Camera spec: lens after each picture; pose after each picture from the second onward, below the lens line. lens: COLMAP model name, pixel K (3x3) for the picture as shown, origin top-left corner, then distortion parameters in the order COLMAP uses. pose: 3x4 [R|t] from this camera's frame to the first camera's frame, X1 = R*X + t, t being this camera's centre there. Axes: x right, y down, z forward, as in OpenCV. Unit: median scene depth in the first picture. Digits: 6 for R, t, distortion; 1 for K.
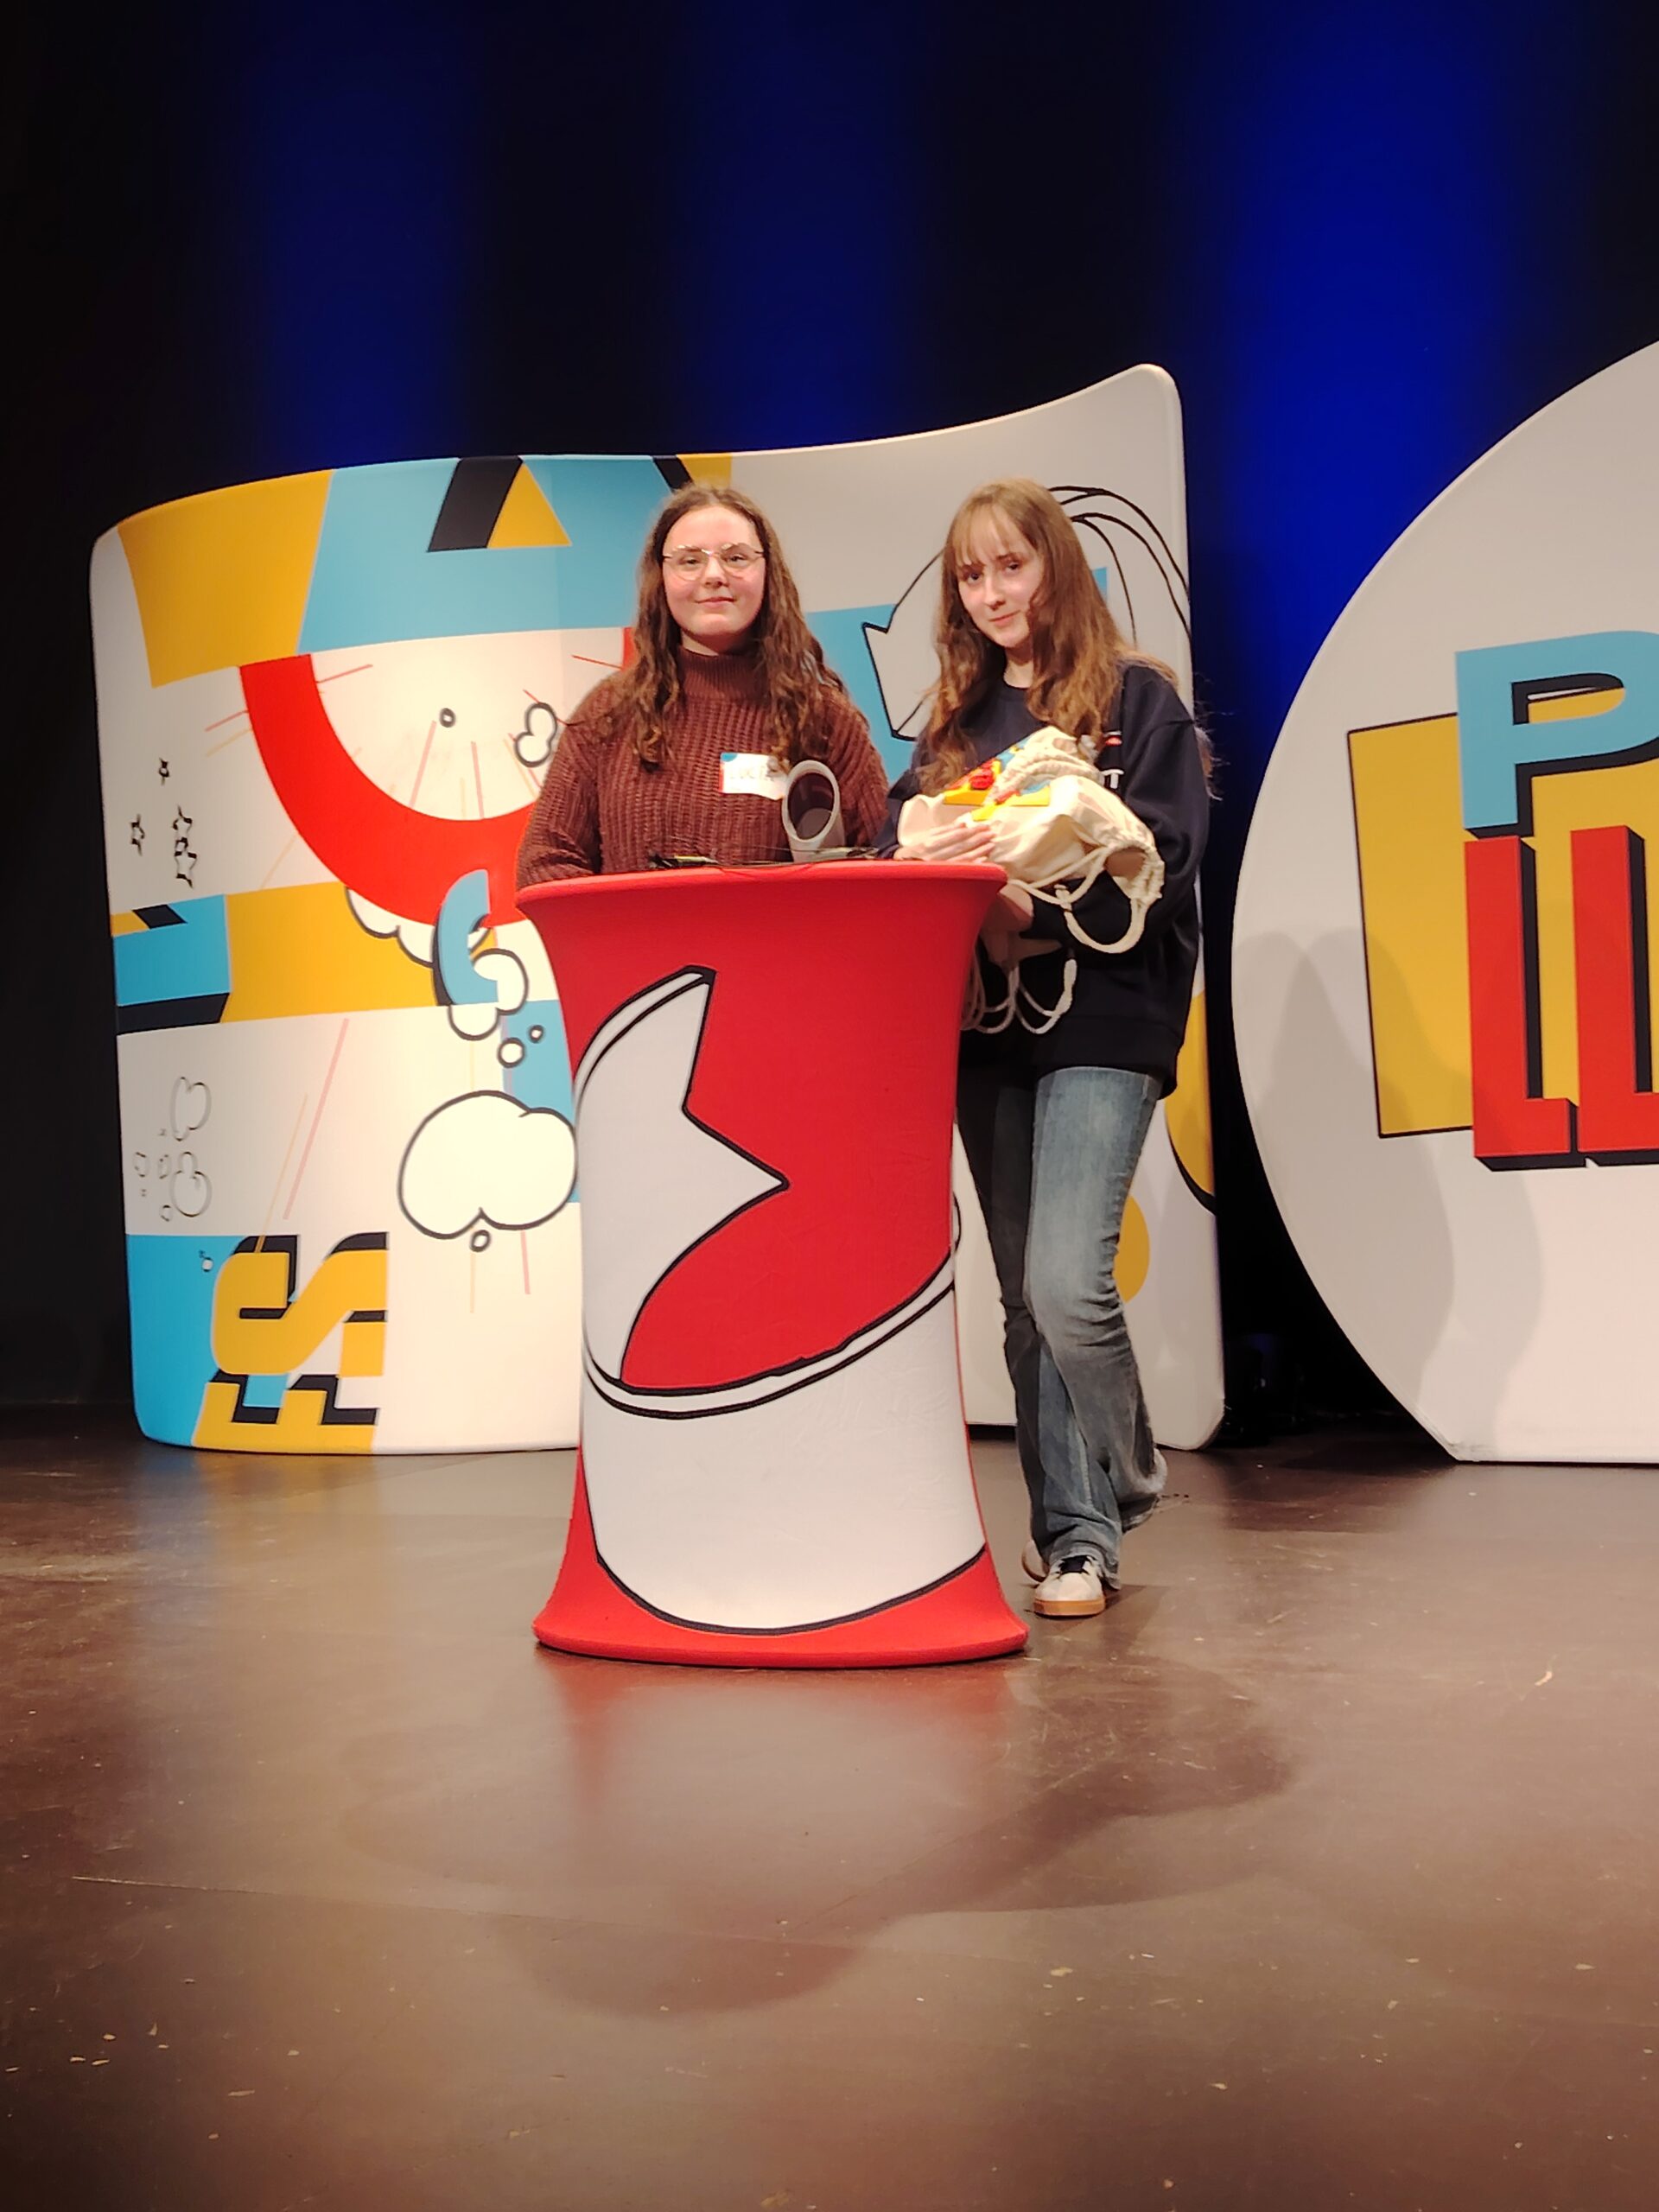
lens RADIAL K [[2840.4, 0, 829.5], [0, 2840.4, 1106.0], [0, 0, 1]] dist [0.138070, -0.011764]
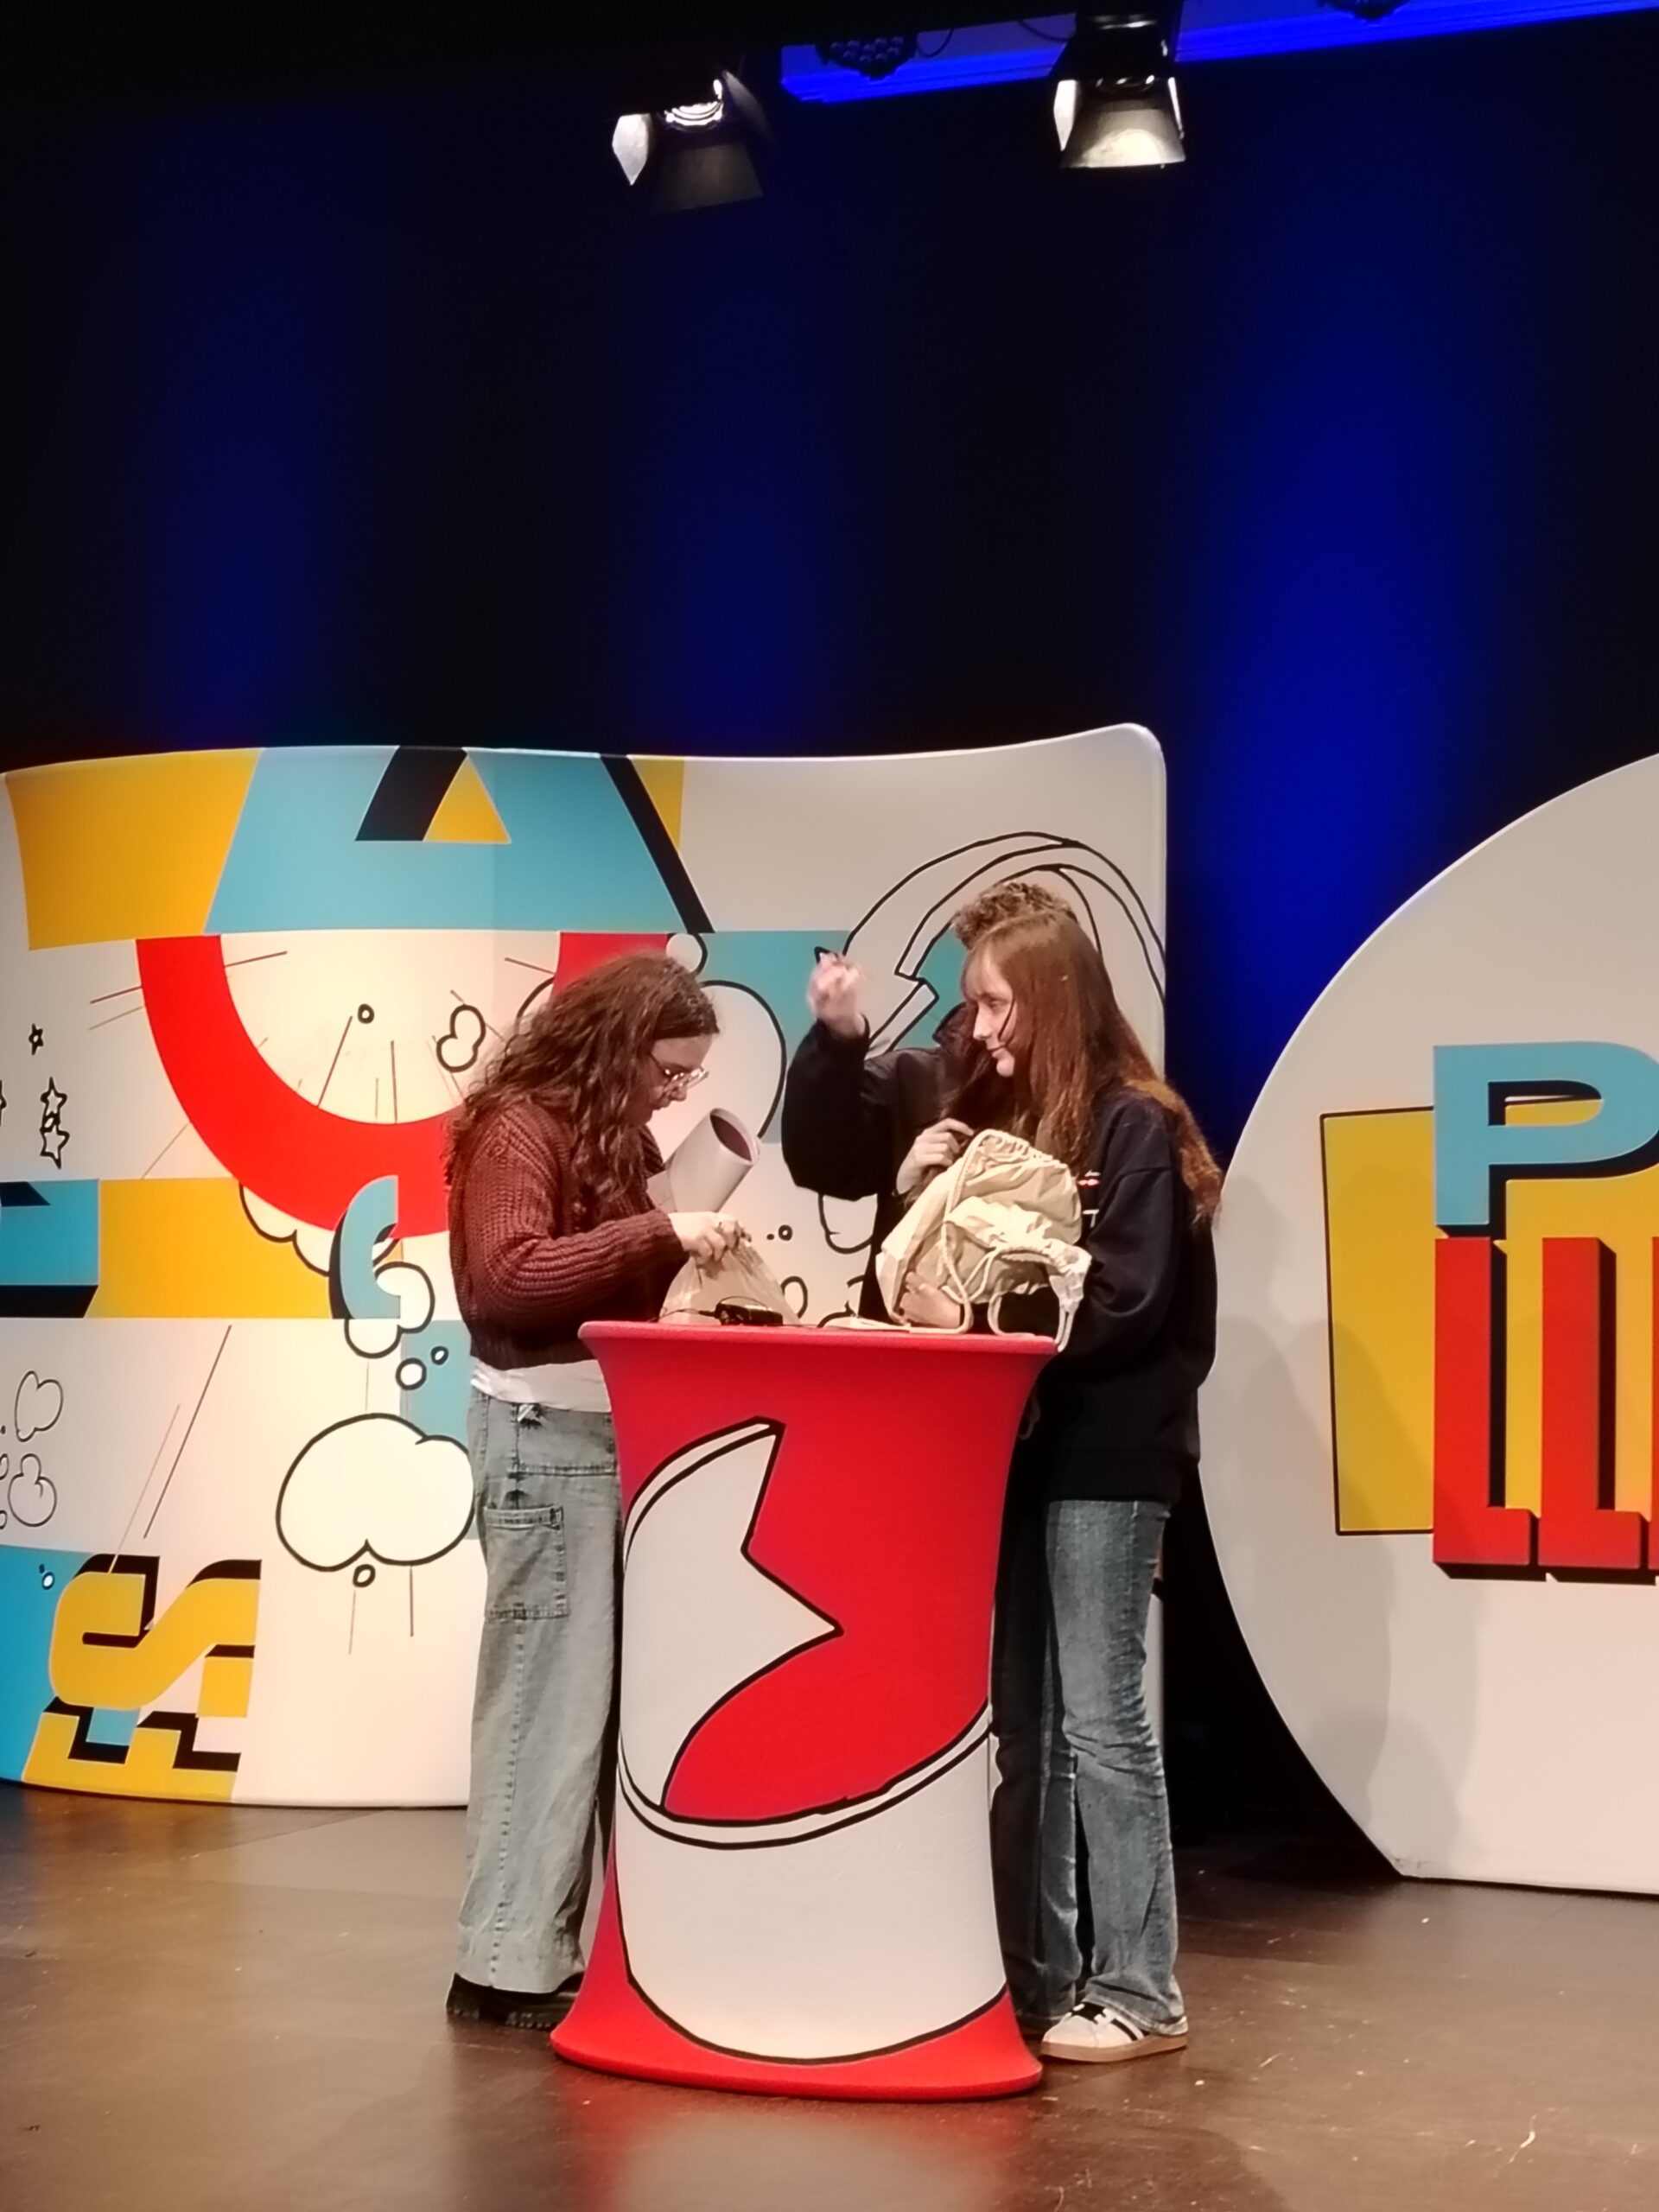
lens RADIAL K [[3558.3, 0, 803.6], [0, 3558.3, 1106.3], [0, 0, 1]] dist [0.165055, -0.286040]
pose [[0.995599, 0.059036, 0.072780, -0.074544], [-0.055303, 0.997100, -0.052289, -0.052622], [-0.075656, 0.048034, 0.995976, -0.180862]]
